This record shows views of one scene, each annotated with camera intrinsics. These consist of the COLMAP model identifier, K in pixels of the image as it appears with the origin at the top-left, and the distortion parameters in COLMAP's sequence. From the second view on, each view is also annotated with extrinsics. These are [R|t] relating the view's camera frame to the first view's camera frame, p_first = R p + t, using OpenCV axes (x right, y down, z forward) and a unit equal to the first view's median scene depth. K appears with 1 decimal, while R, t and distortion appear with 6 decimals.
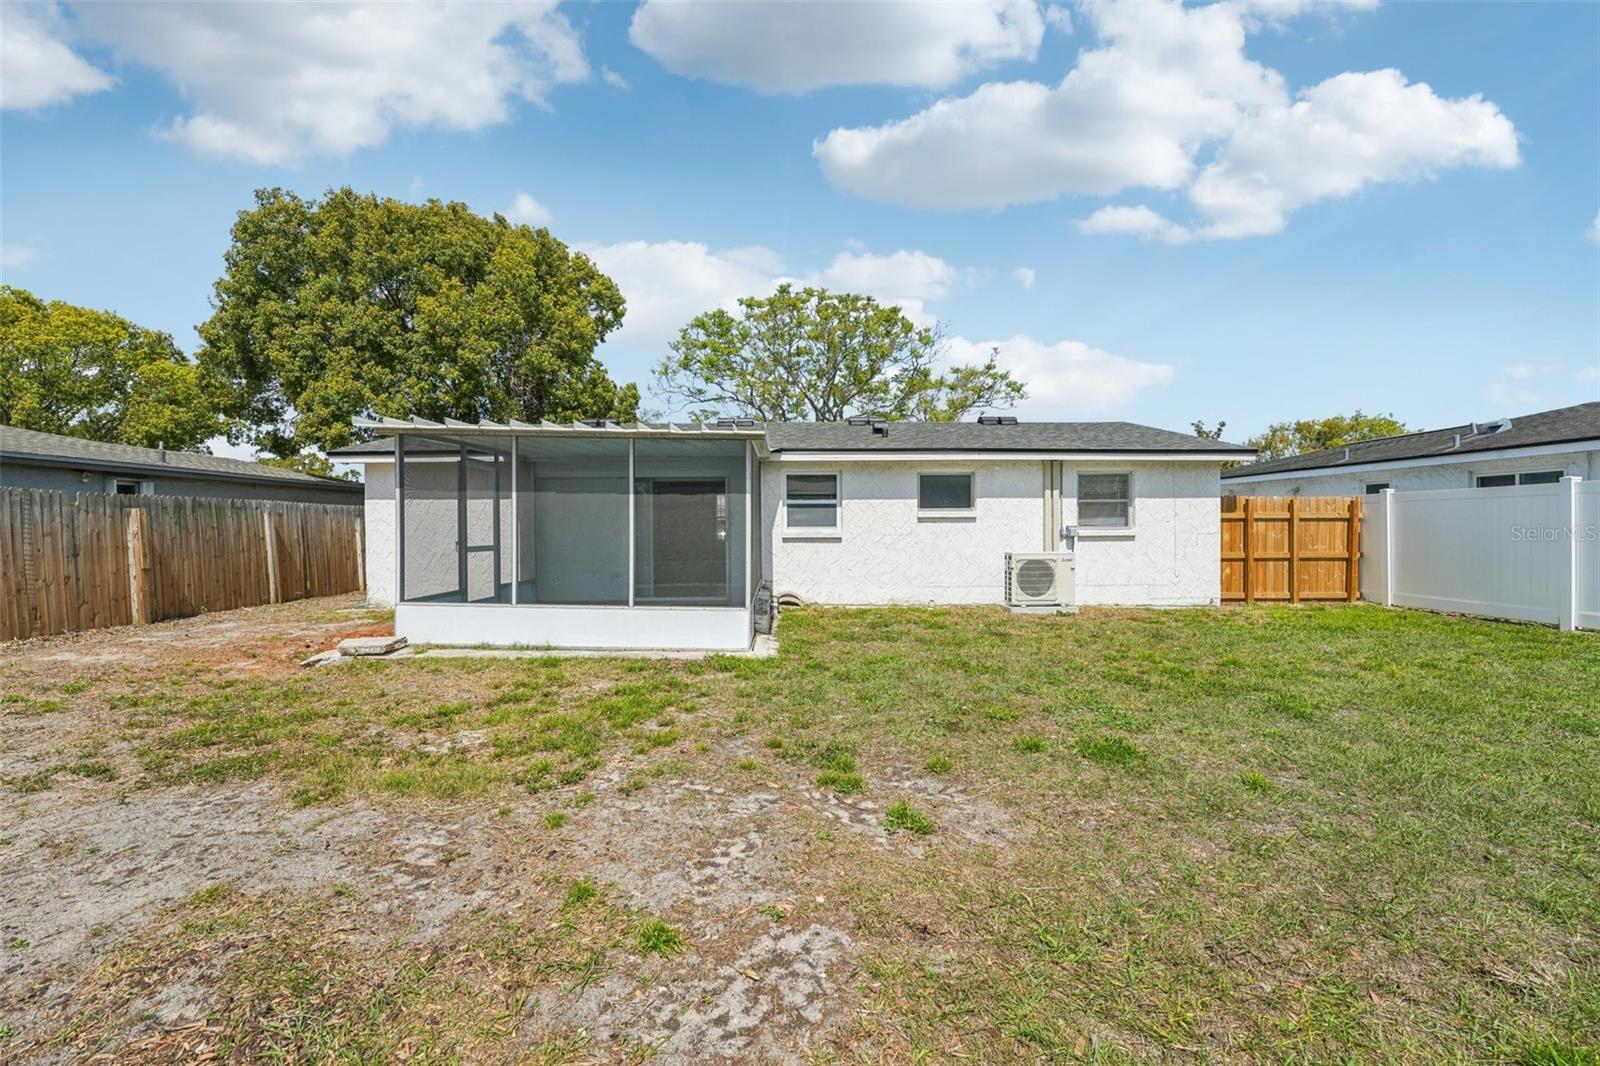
lens RADIAL K [[649.8, 0, 813.4], [0, 649.8, 541.4], [0, 0, 1]] dist [-0.019854, 0.002643]
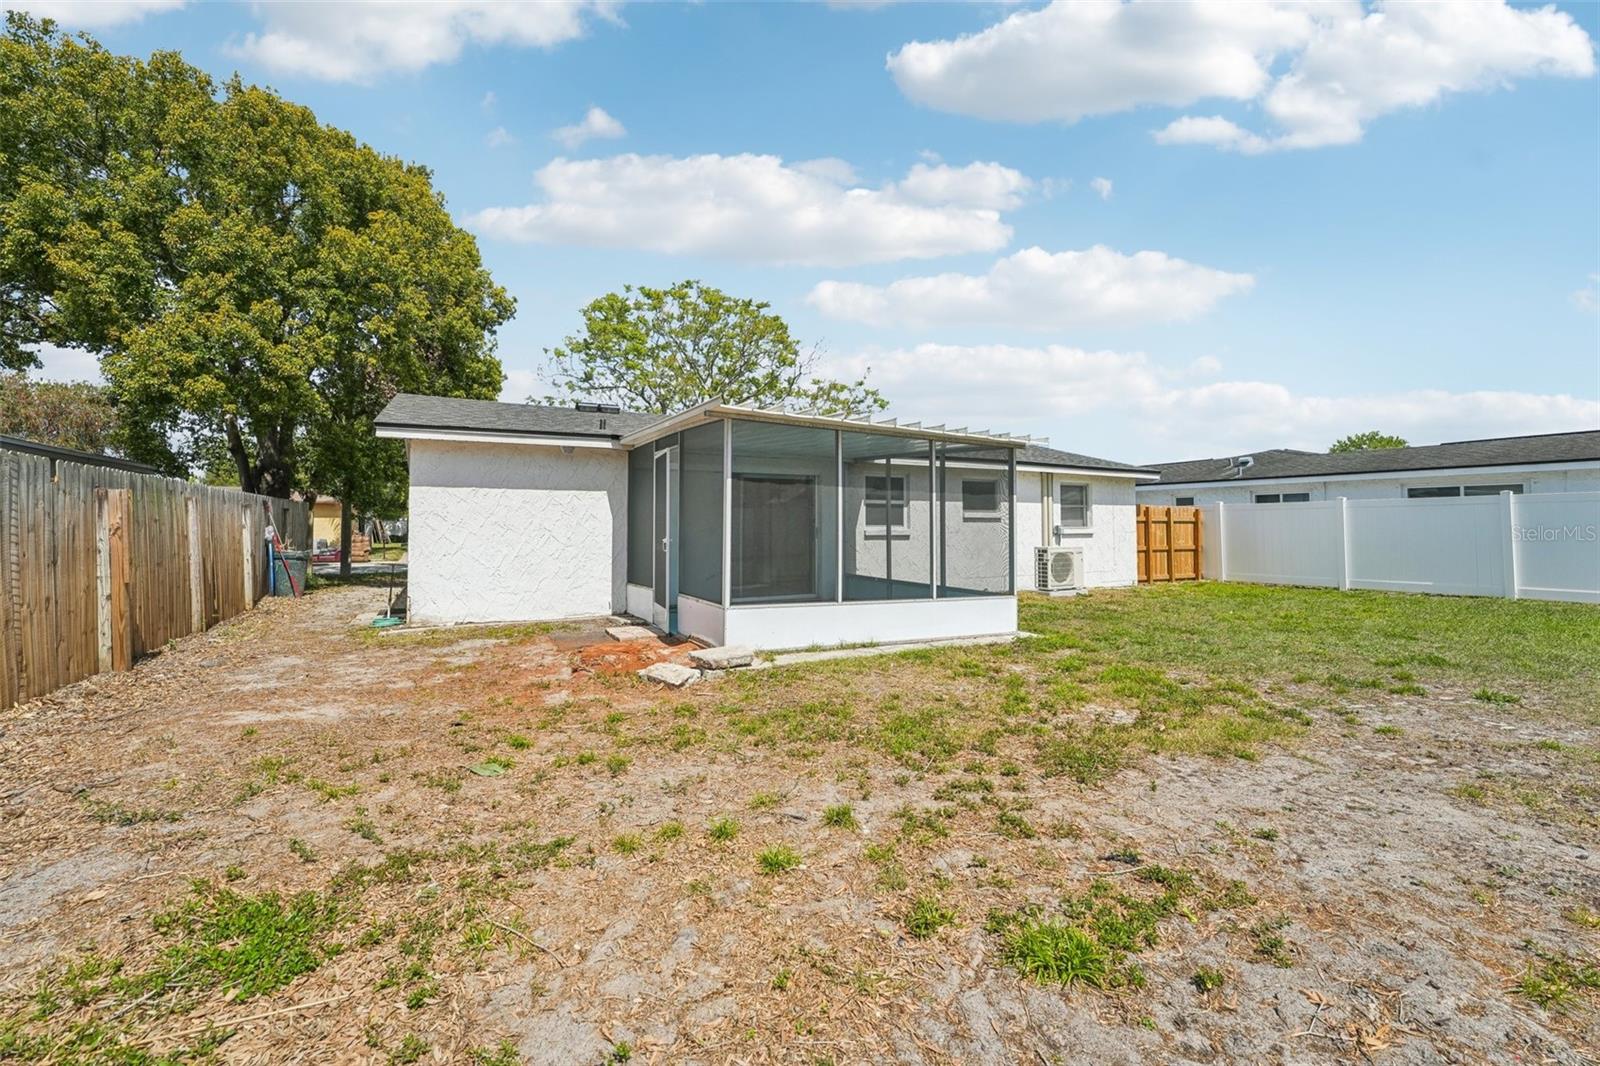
lens RADIAL K [[649.8, 0, 814.9], [0, 649.8, 522.4], [0, 0, 1]] dist [-0.019854, 0.002643]
pose [[0.895410, 0.008276, 0.445167, -0.585461], [0.004437, 0.999612, -0.027507, 0.001917], [-0.445221, 0.026605, 0.895025, 0.084998]]
